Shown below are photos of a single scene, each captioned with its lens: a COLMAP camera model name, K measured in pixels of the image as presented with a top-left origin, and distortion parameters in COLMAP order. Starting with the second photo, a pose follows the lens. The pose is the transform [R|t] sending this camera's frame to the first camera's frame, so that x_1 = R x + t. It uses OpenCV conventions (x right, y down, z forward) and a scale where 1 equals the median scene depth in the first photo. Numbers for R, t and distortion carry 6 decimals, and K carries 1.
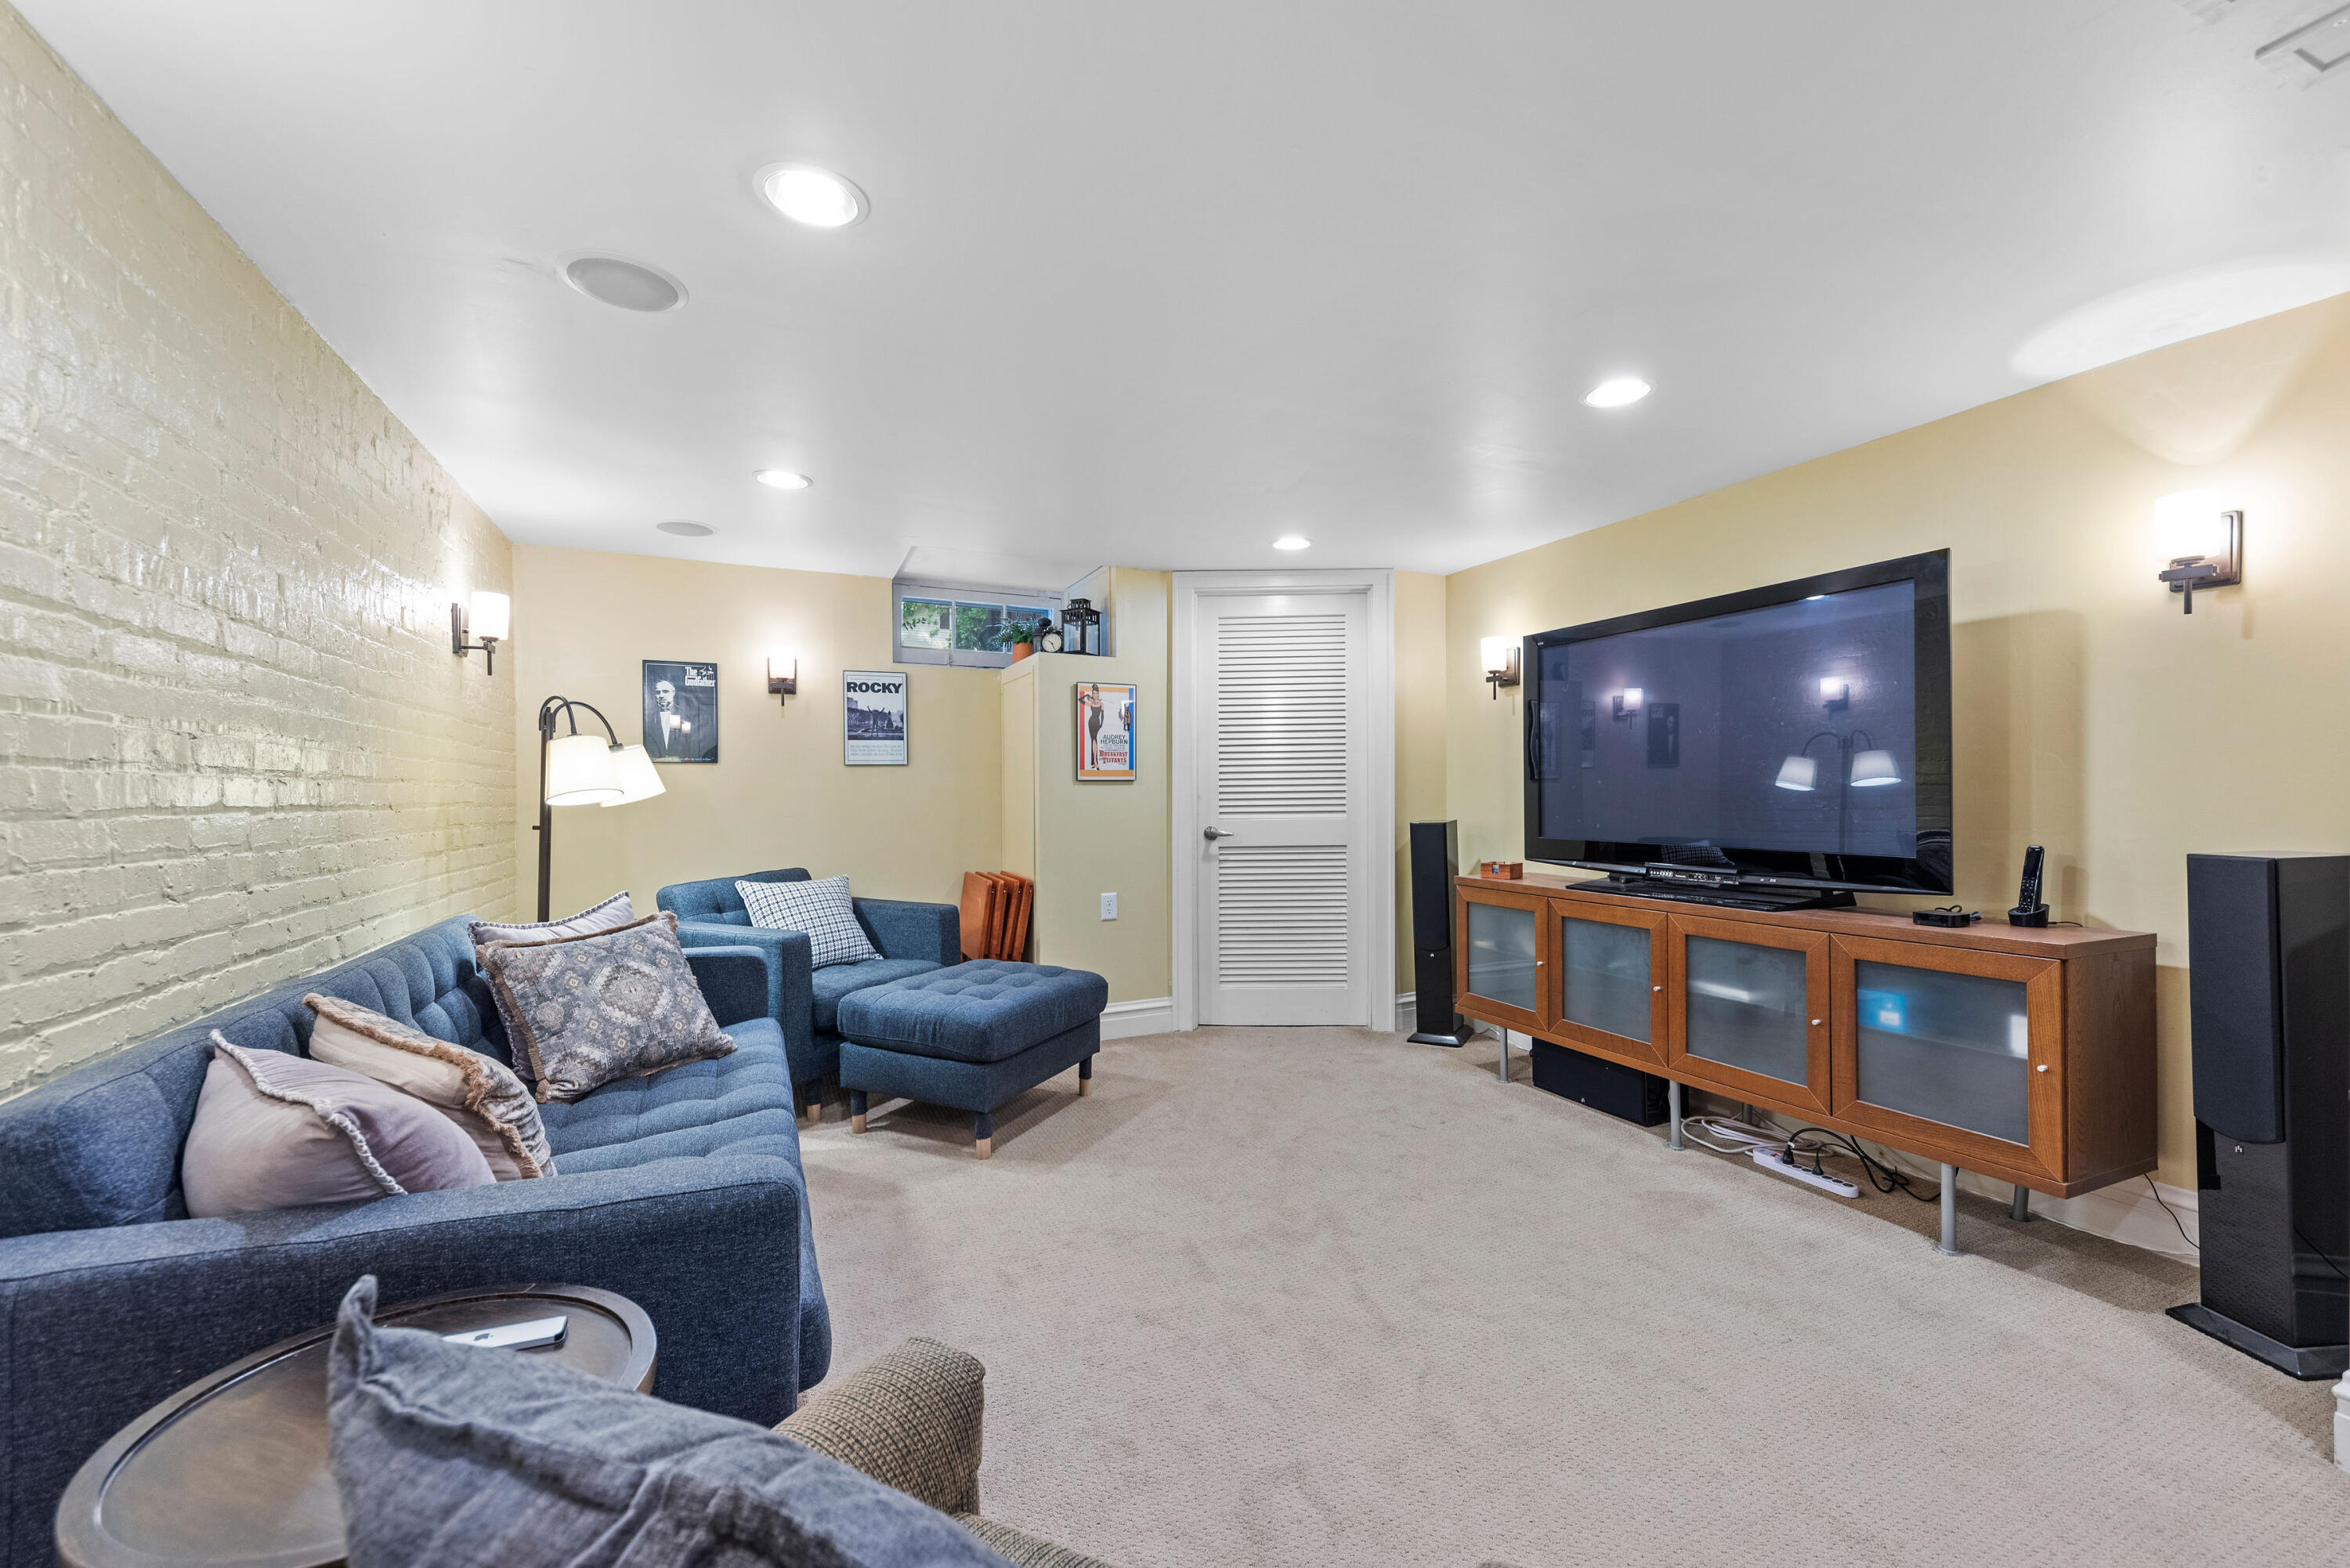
lens RADIAL K [[956.2, 0, 1193.5], [0, 956.2, 795.1], [0, 0, 1]] dist [0.001573, -0.000578]
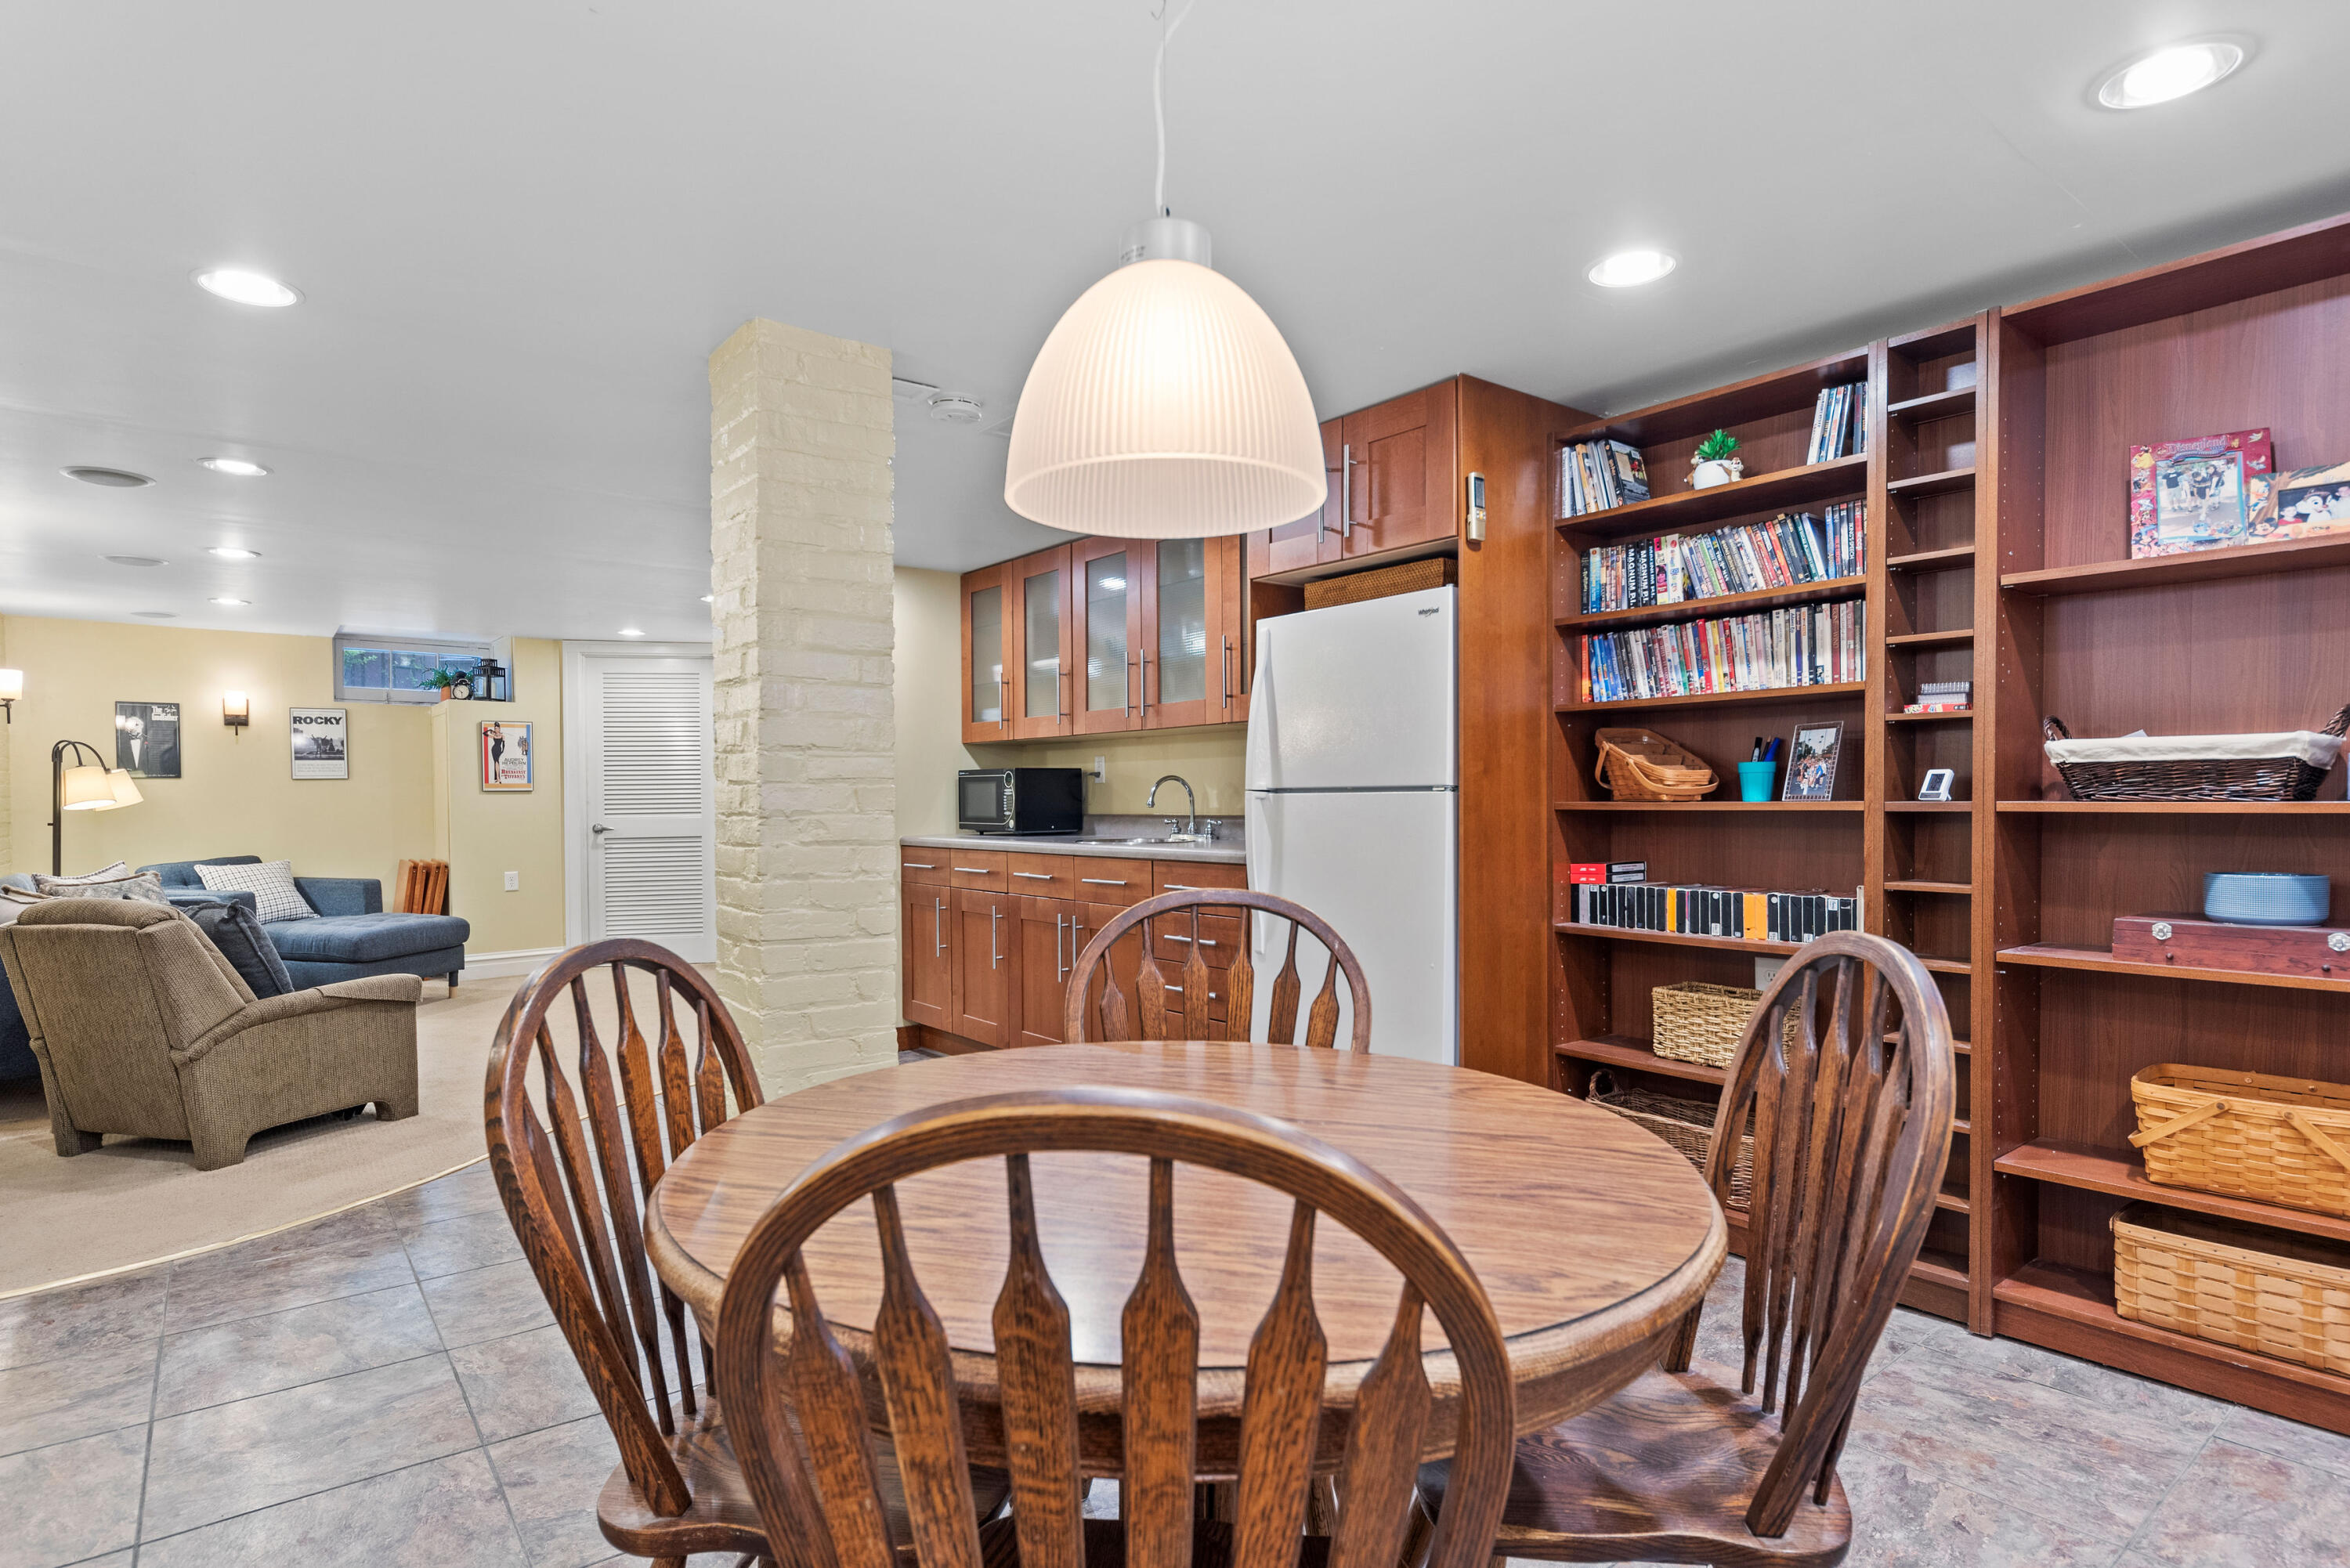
lens RADIAL K [[1175.4, 0, 1166.3], [0, 1175.4, 812.8], [0, 0, 1]] dist [0.006105, -0.004076]
pose [[0.969607, -0.004719, 0.244623, 0.464502], [0.001325, 0.999901, 0.014034, -0.006445], [-0.244665, -0.013283, 0.969517, -0.996496]]
